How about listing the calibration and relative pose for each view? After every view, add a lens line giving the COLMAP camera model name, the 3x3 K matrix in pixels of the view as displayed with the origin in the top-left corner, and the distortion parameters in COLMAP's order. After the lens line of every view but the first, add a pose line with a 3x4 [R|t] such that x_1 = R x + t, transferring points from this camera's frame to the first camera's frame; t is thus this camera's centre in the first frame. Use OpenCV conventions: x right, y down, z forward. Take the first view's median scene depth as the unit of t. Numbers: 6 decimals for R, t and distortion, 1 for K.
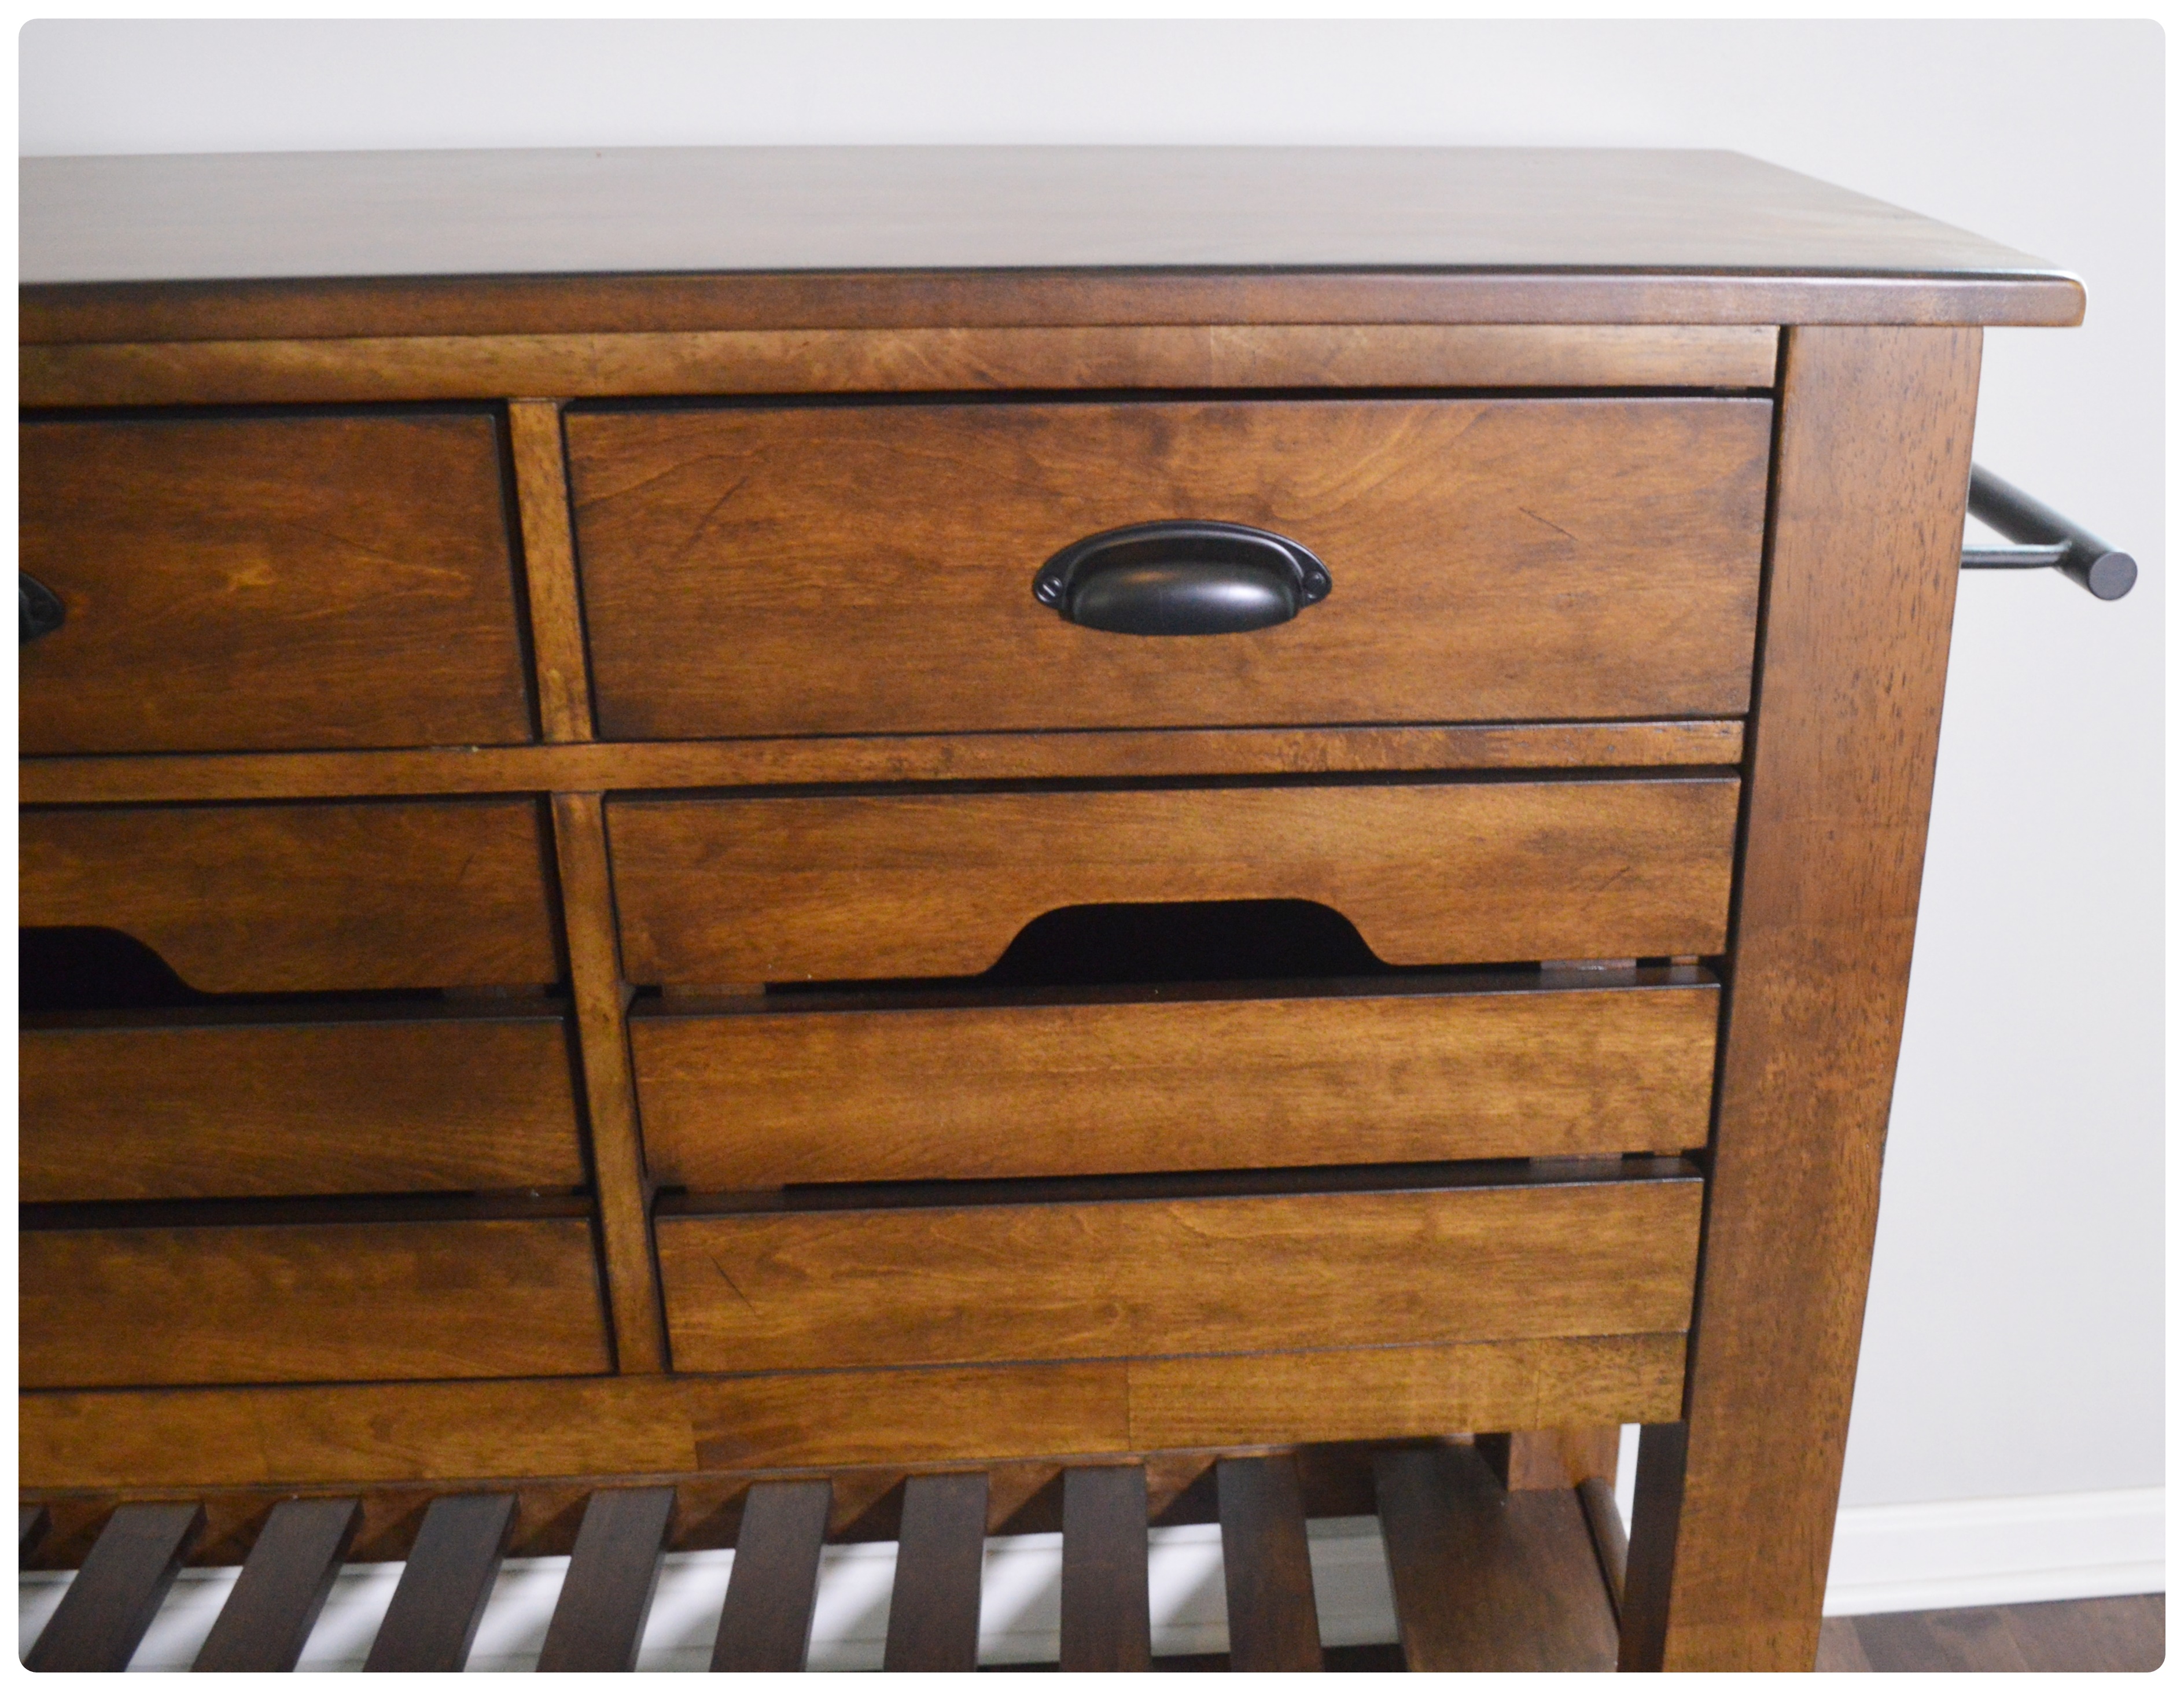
lens RADIAL K [[2184.9, 0, 1313.8], [0, 2184.9, 799.7], [0, 0, 1]] dist [-0.086061, 0.017951]
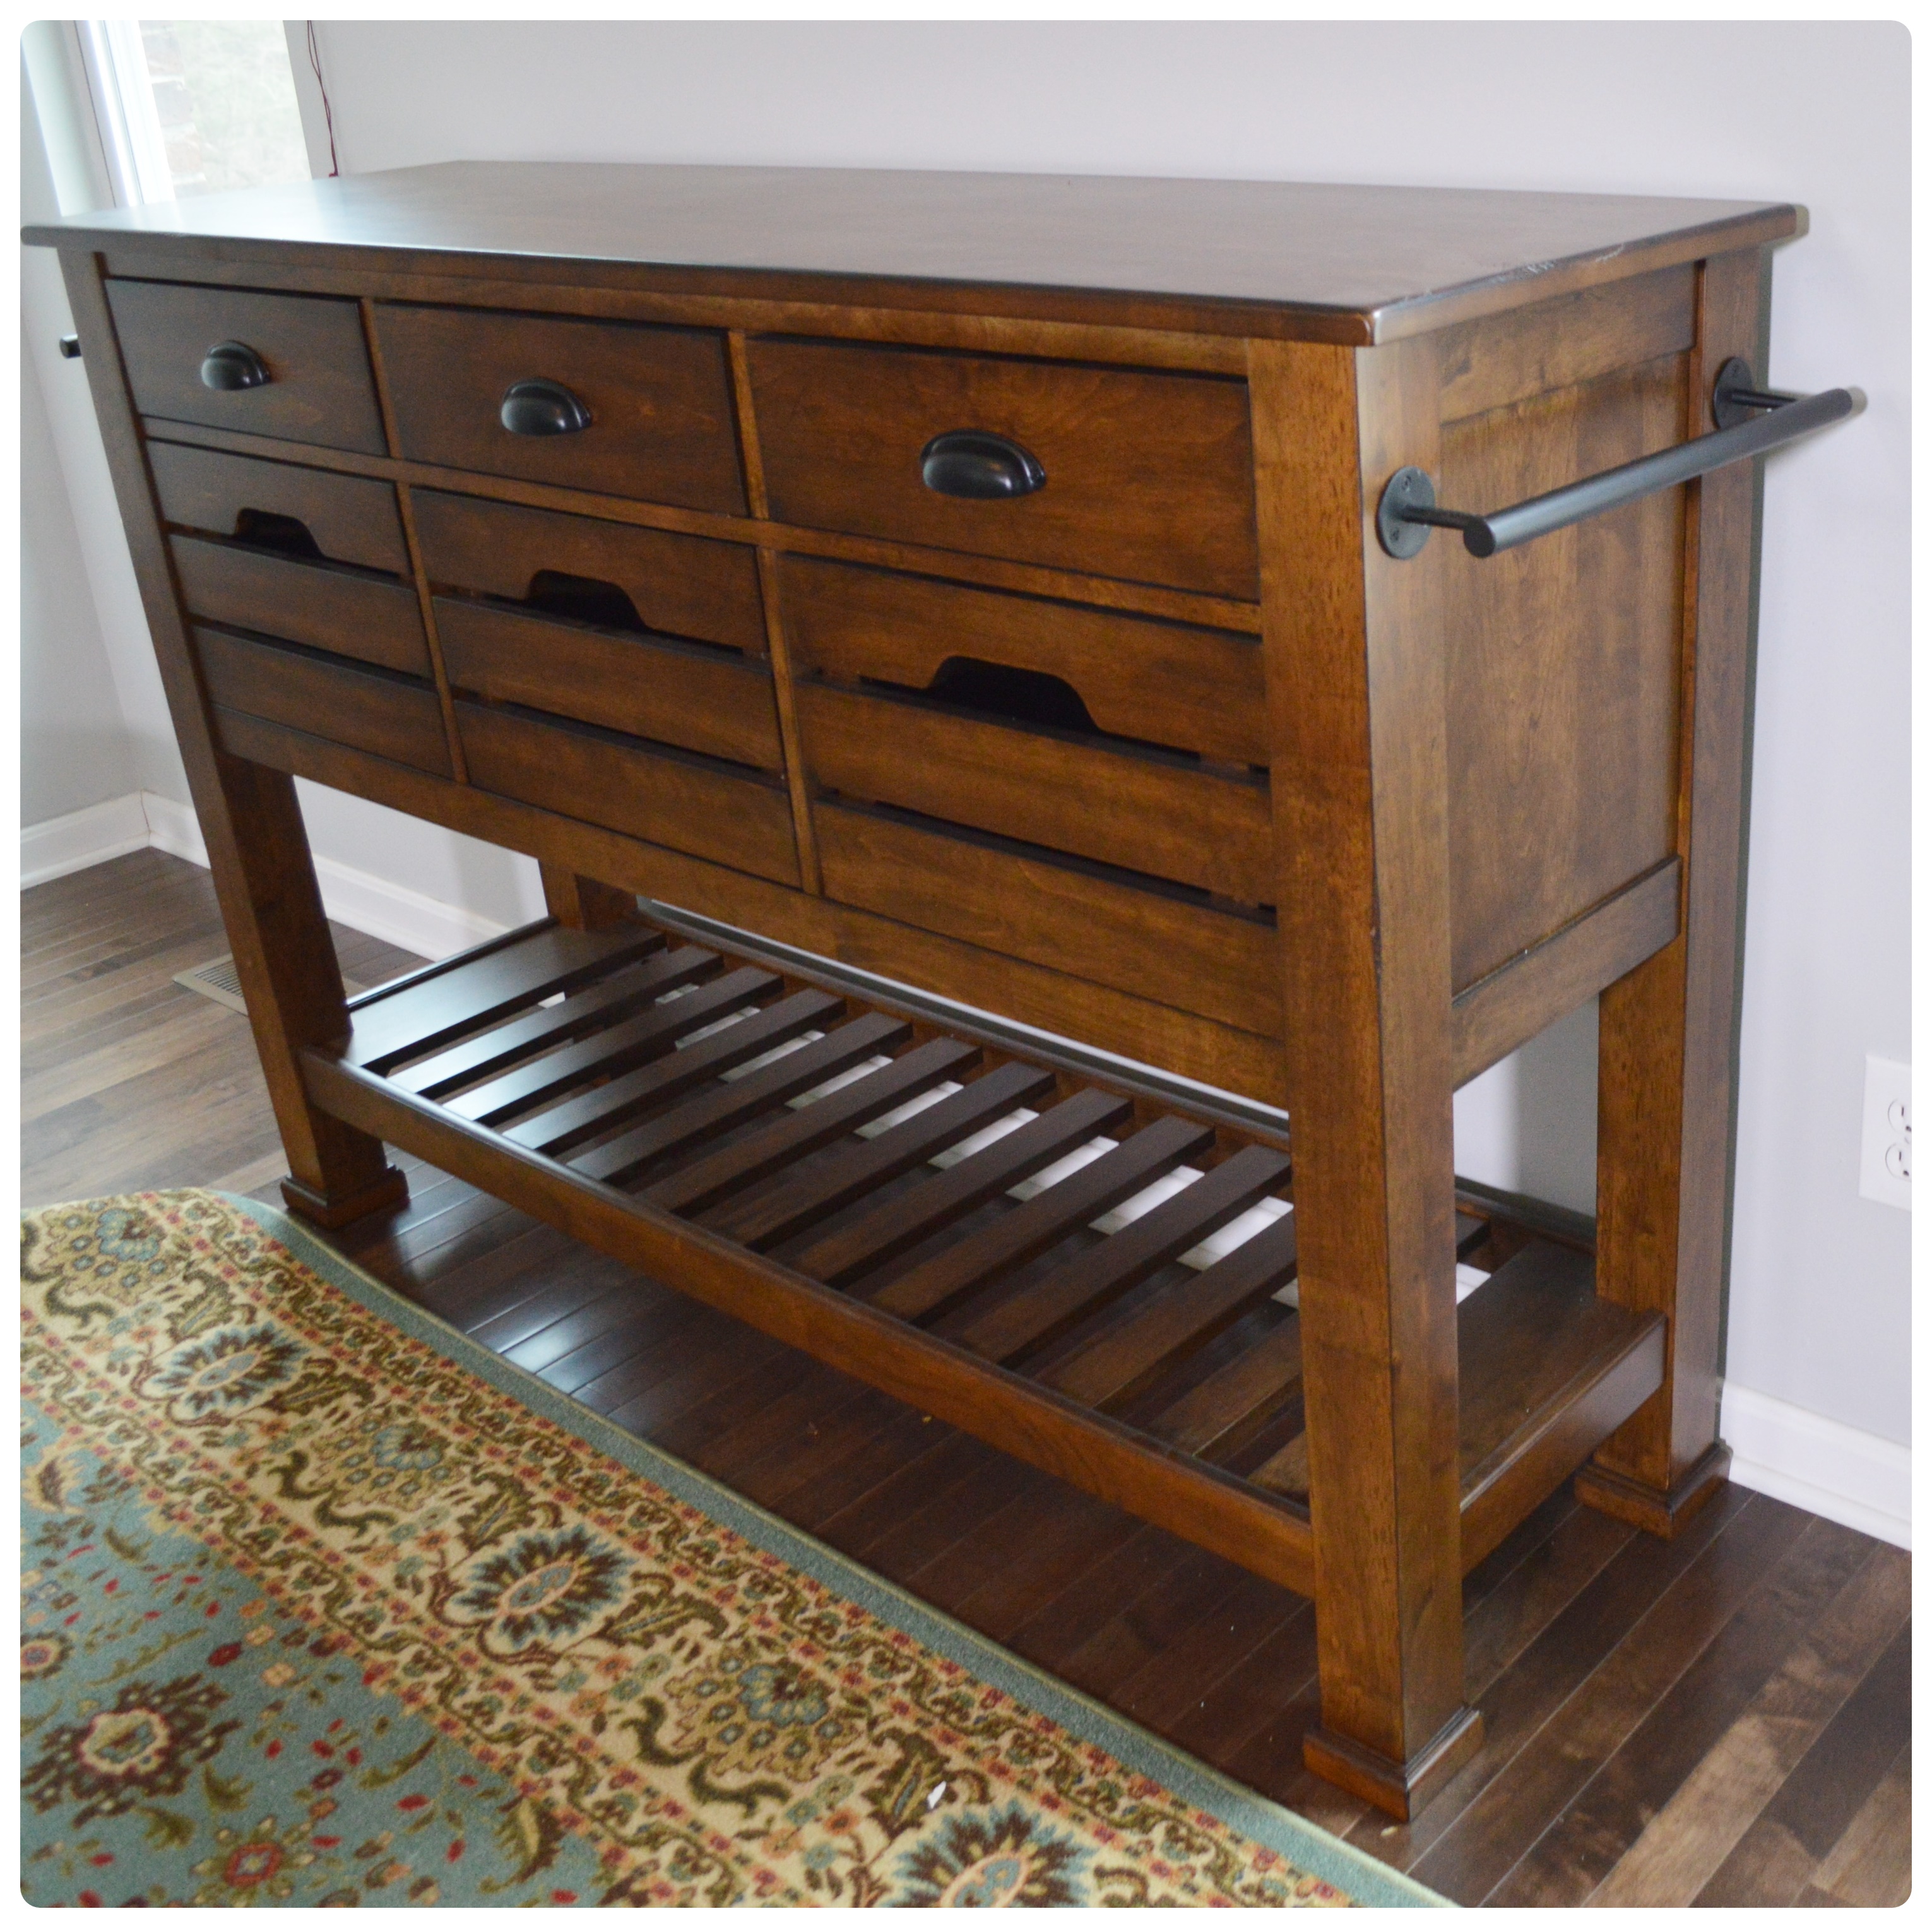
lens RADIAL K [[2264.6, 0, 1323.7], [0, 2264.6, 961.9], [0, 0, 1]] dist [-0.075239, -0.001730]
pose [[0.731836, 0.246402, -0.635376, 1.279326], [-0.199389, 0.968966, 0.146111, -0.034925], [0.651660, 0.019758, 0.758254, -0.131946]]
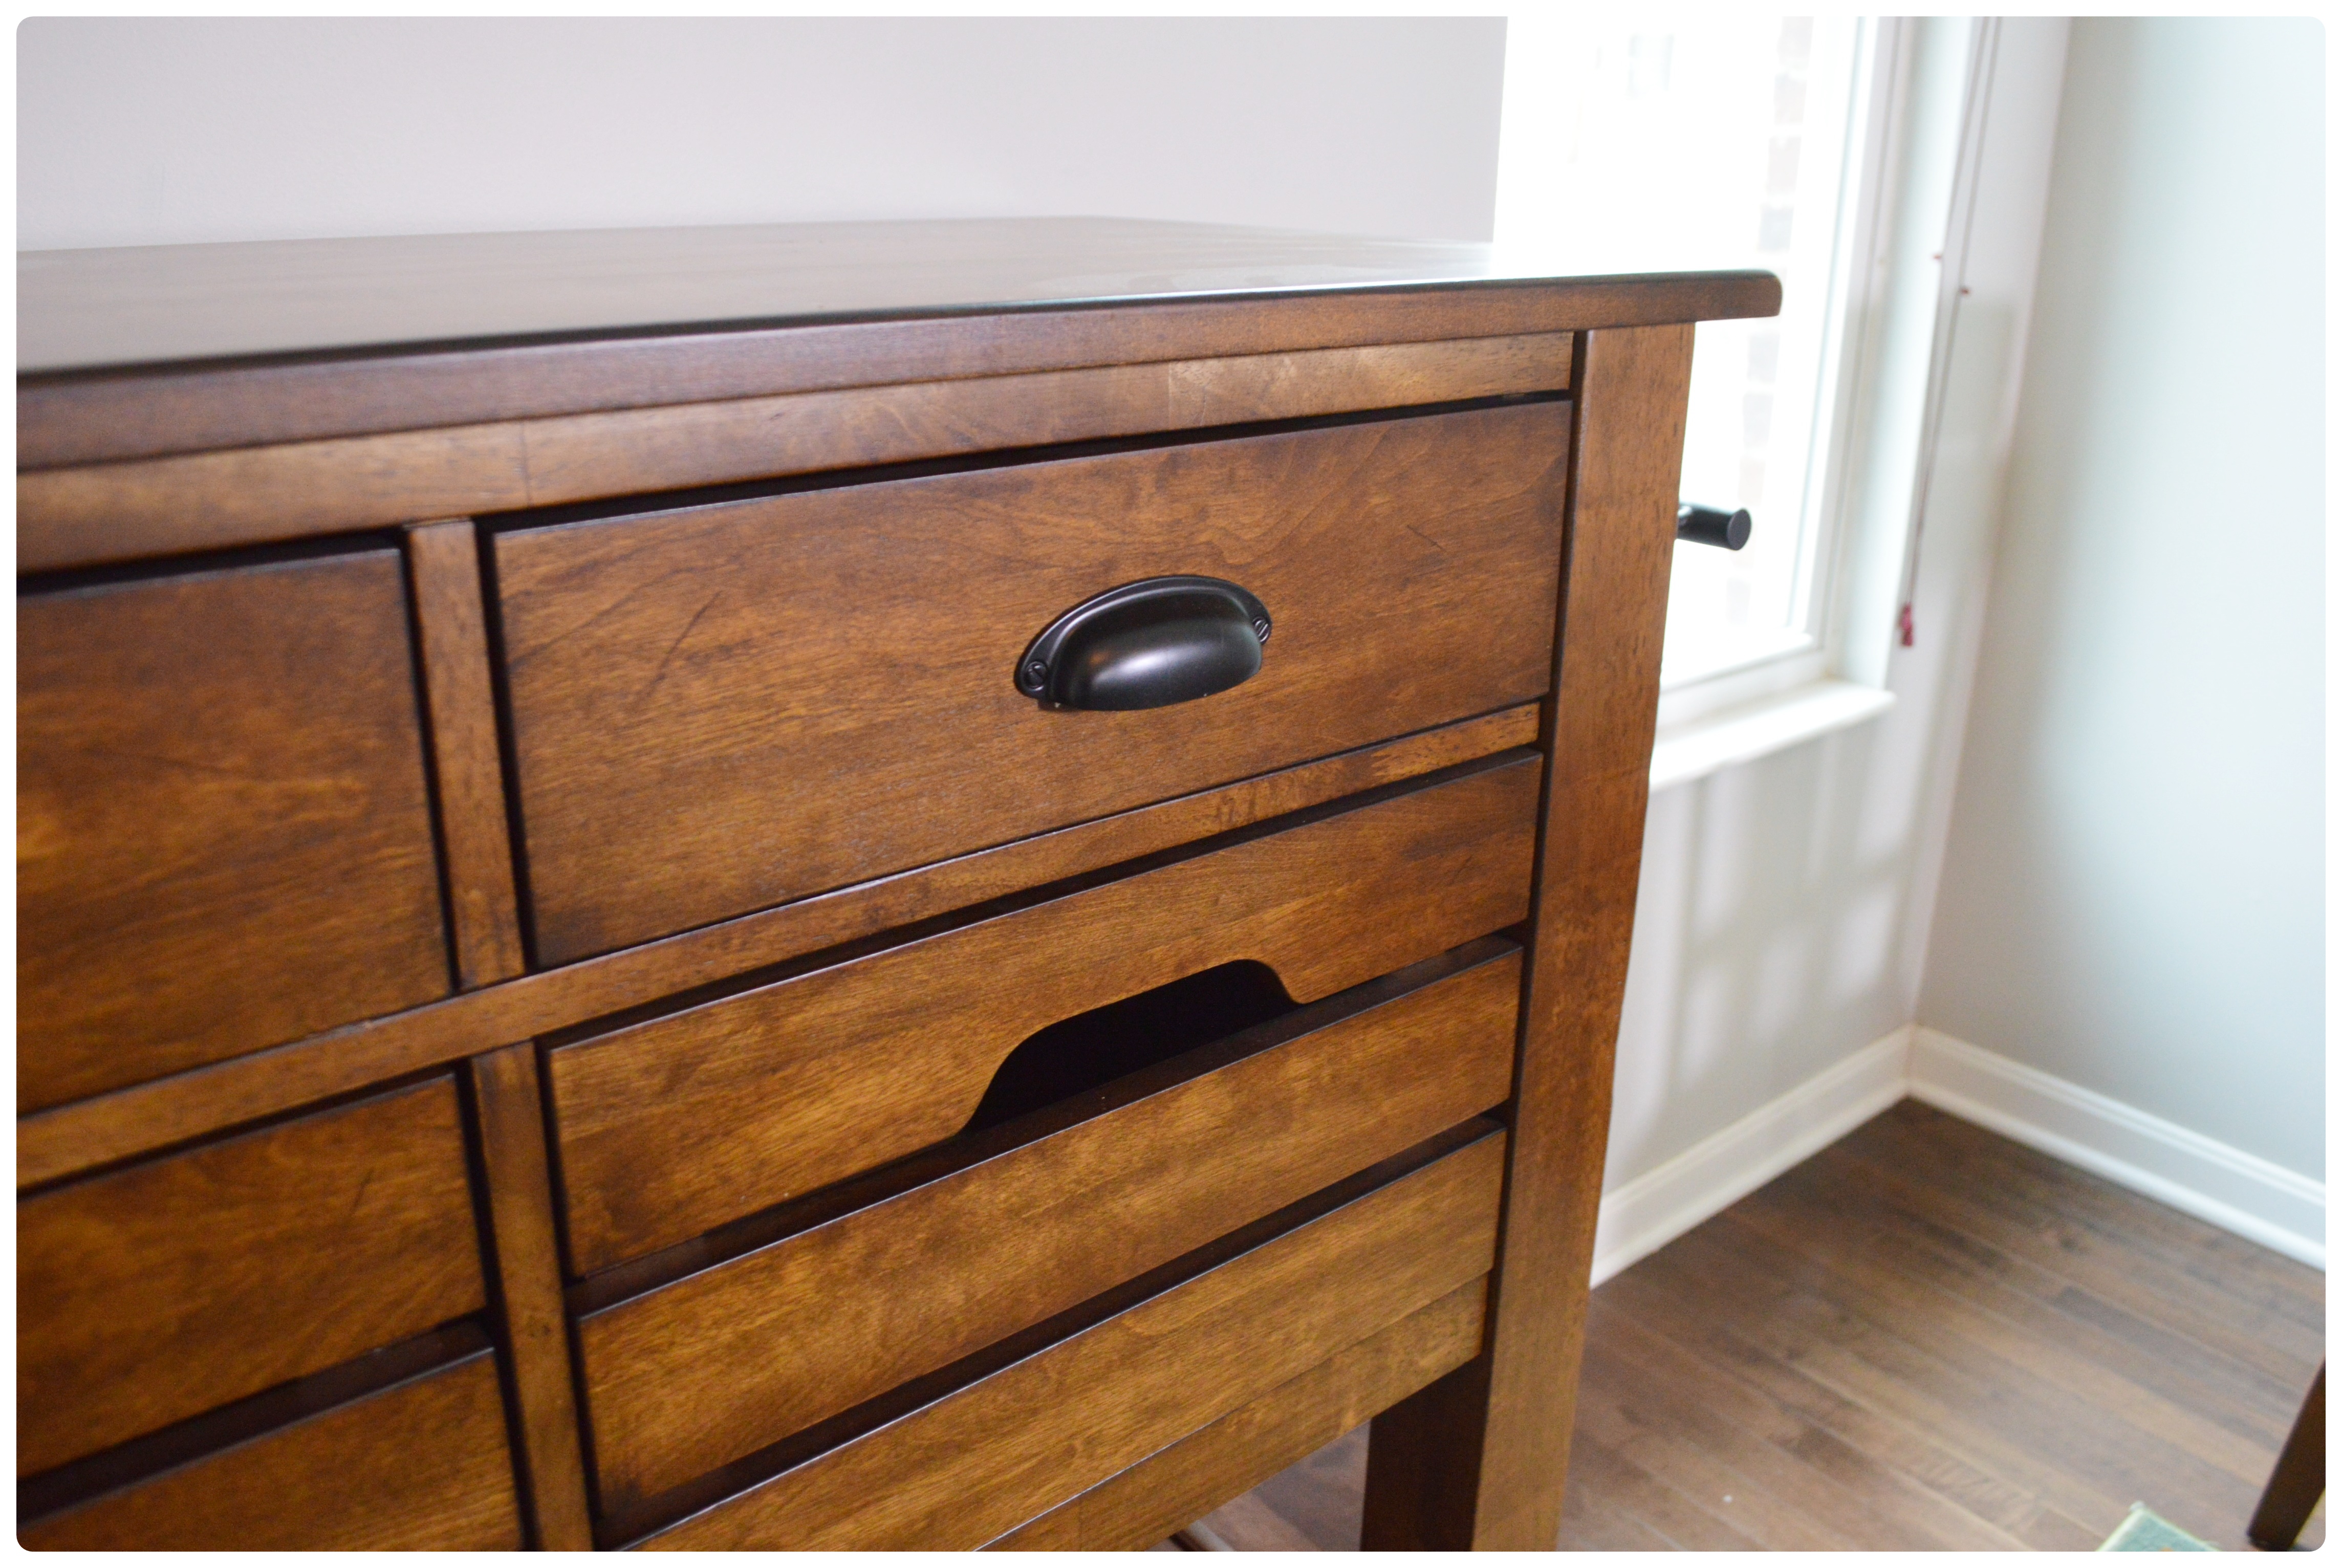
lens RADIAL K [[1834.8, 0, 1171.0], [0, 1834.8, 784.0], [0, 0, 1]] dist [-0.086337, 0.006108]
pose [[0.821288, -0.188830, 0.538358, -0.459362], [0.200520, 0.978973, 0.037473, -0.067700], [-0.534114, 0.077175, 0.841882, 0.339237]]
